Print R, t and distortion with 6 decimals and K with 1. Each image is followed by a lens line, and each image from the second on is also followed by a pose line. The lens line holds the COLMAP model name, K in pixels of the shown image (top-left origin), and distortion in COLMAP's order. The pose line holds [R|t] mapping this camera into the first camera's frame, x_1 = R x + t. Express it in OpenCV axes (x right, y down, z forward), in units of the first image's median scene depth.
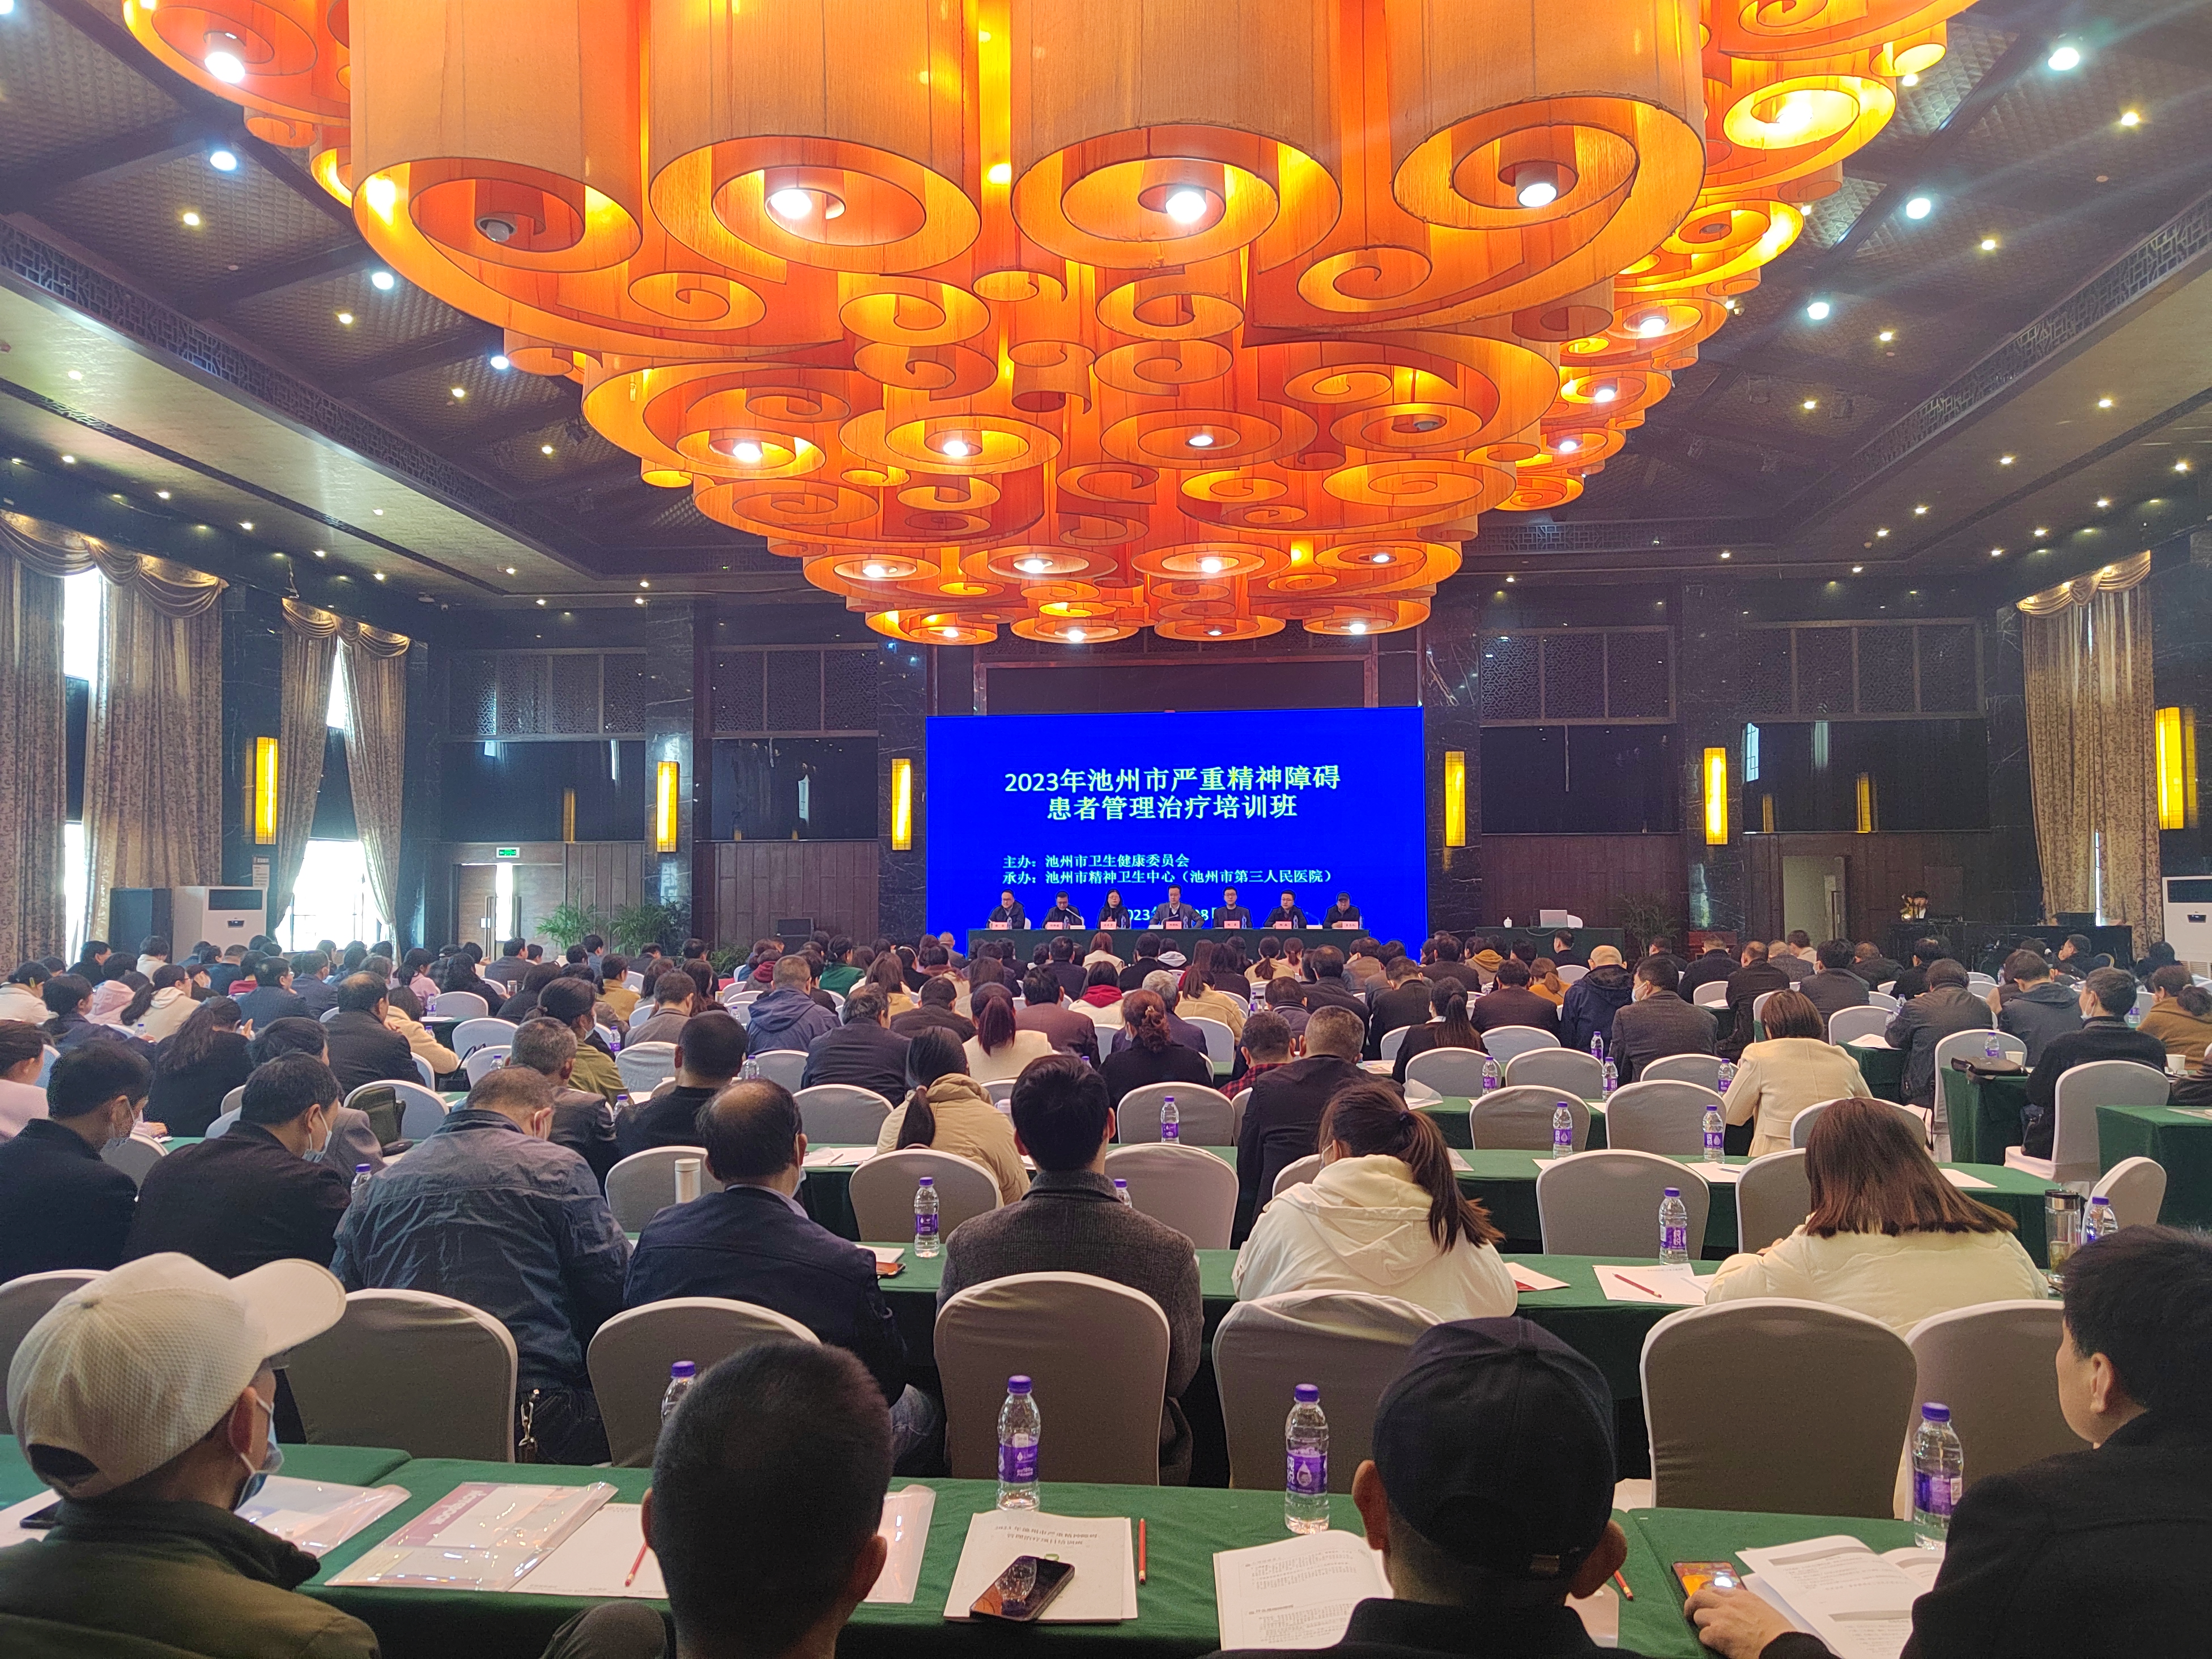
lens RADIAL K [[1489.2, 0, 1106.0], [0, 1489.2, 829.5], [0, 0, 1]] dist [0.020086, 0.000415]
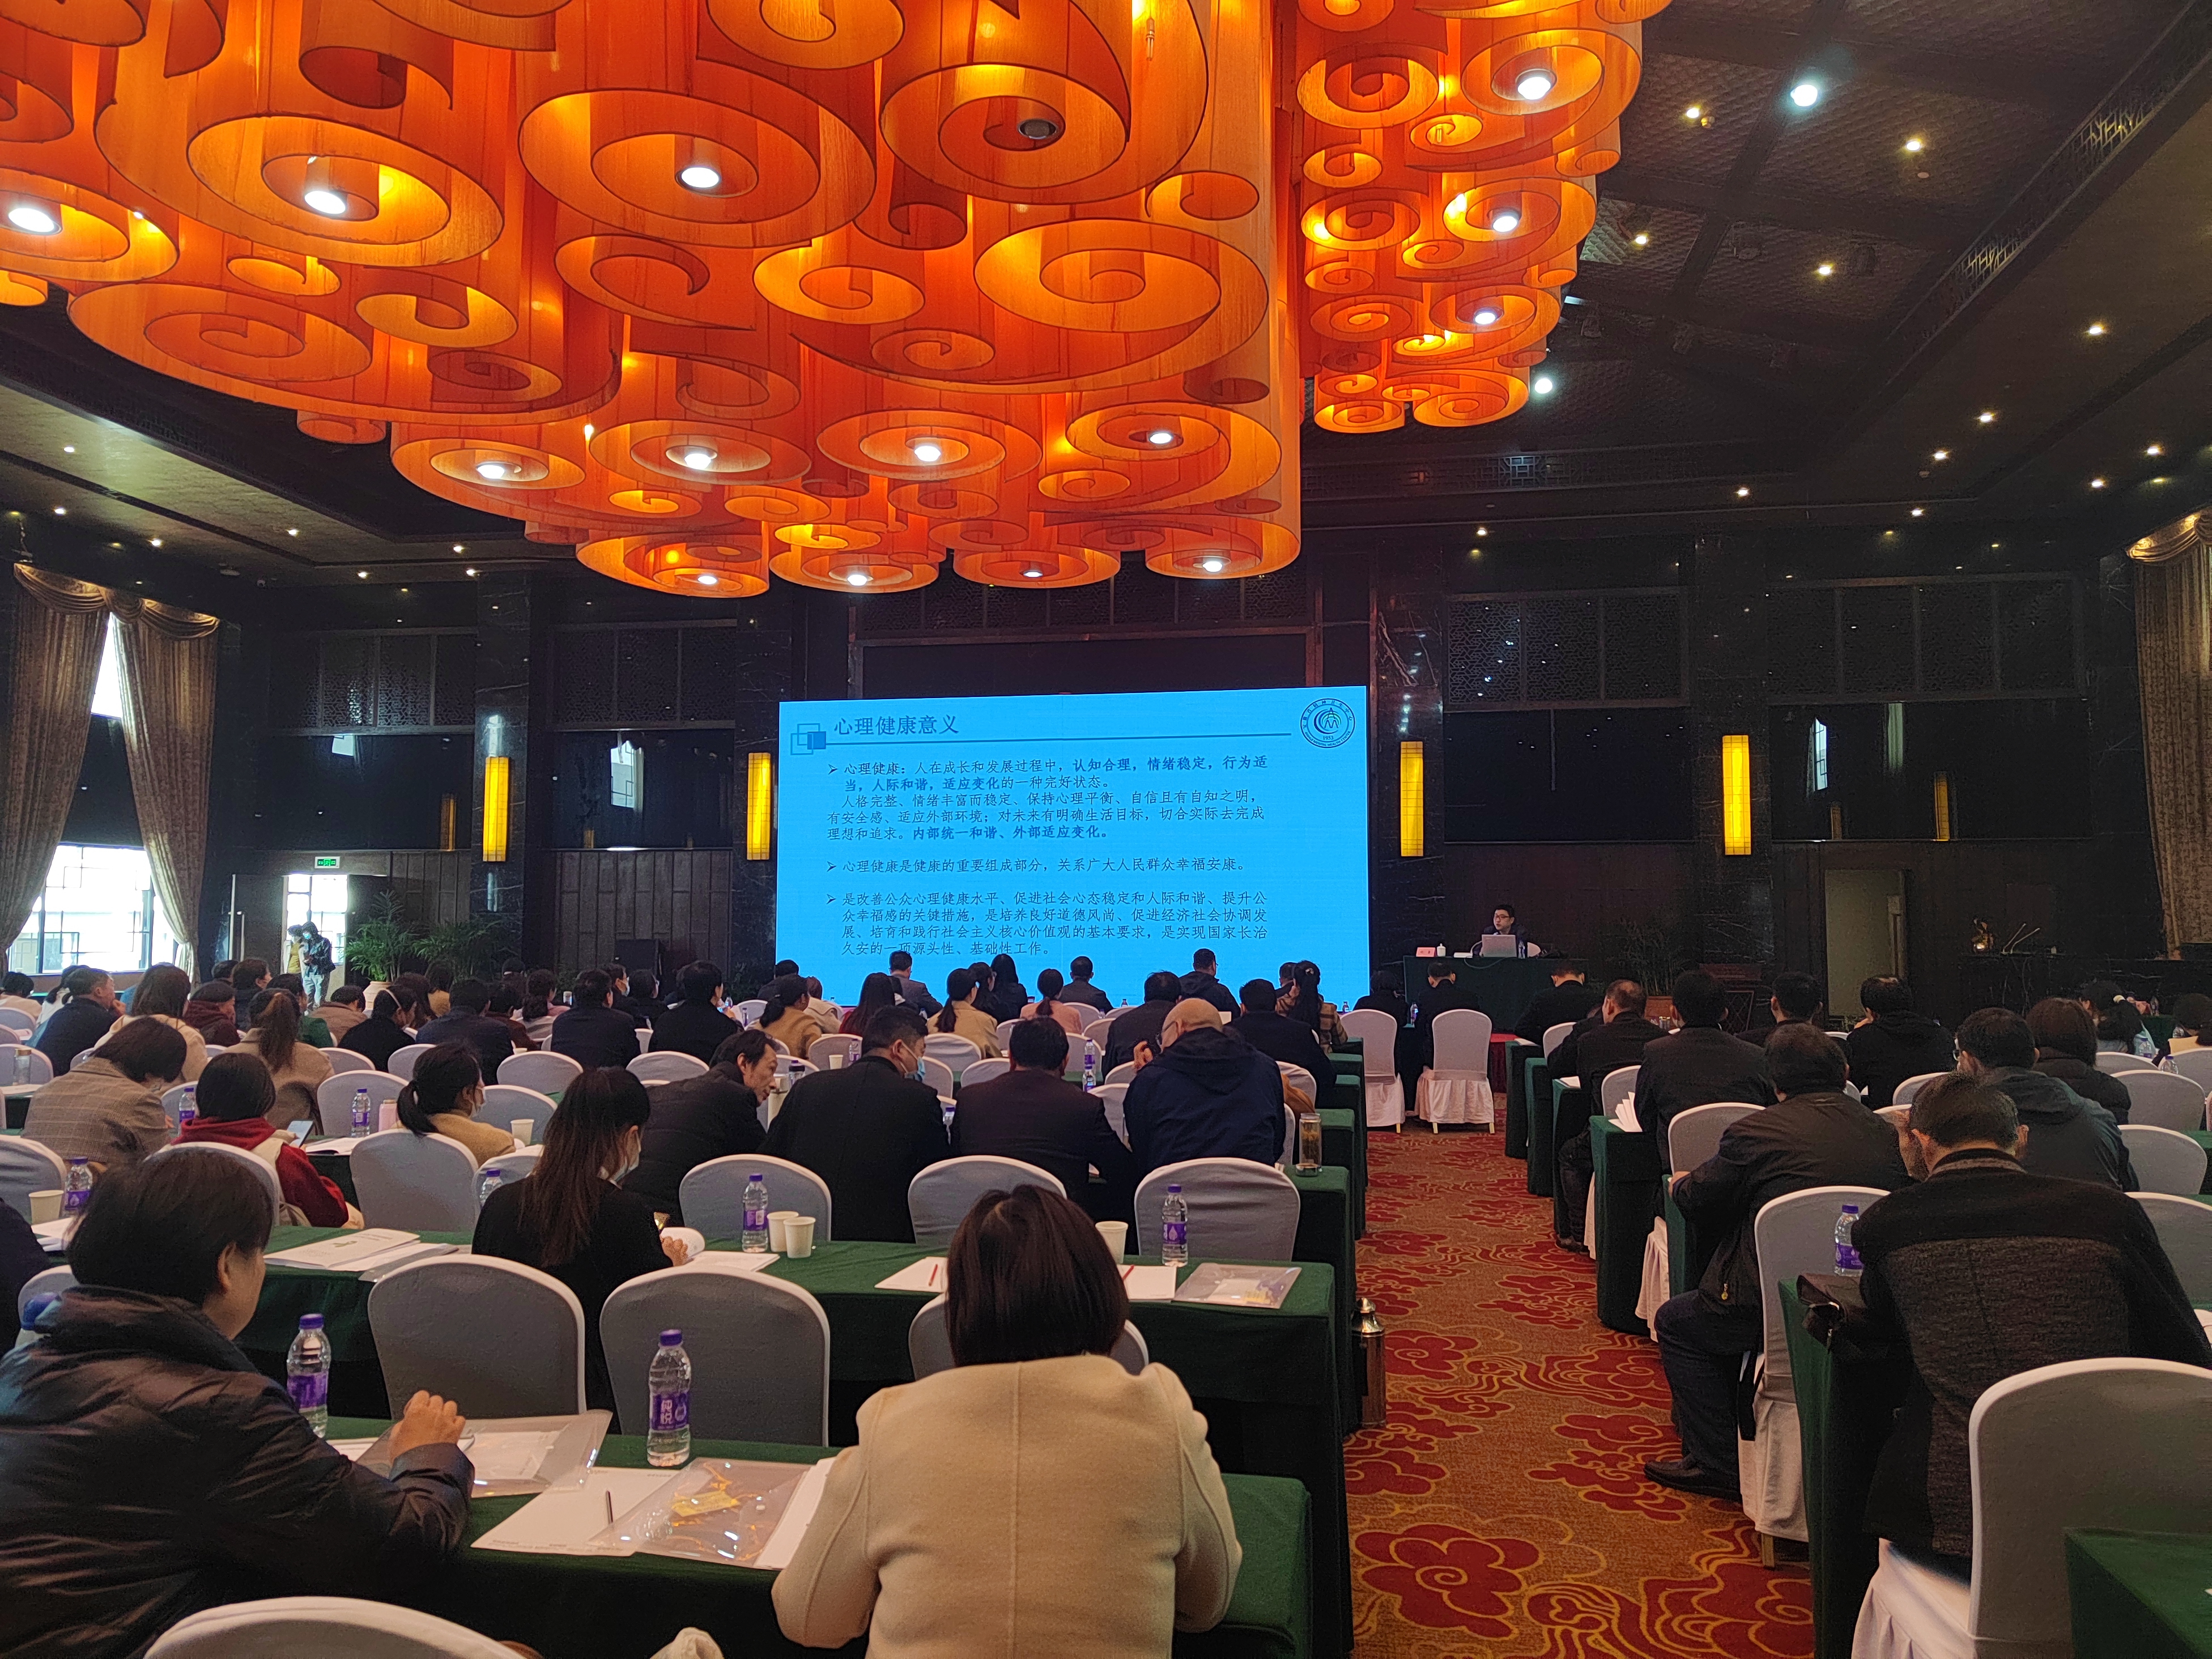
lens RADIAL K [[1490.5, 0, 1106.0], [0, 1490.5, 829.5], [0, 0, 1]] dist [0.001505, 0.028195]
pose [[0.997605, 0.001359, -0.069160, 0.125599], [-0.002586, 0.999841, -0.017648, 0.011264], [0.069125, 0.017785, 0.997449, 0.176571]]
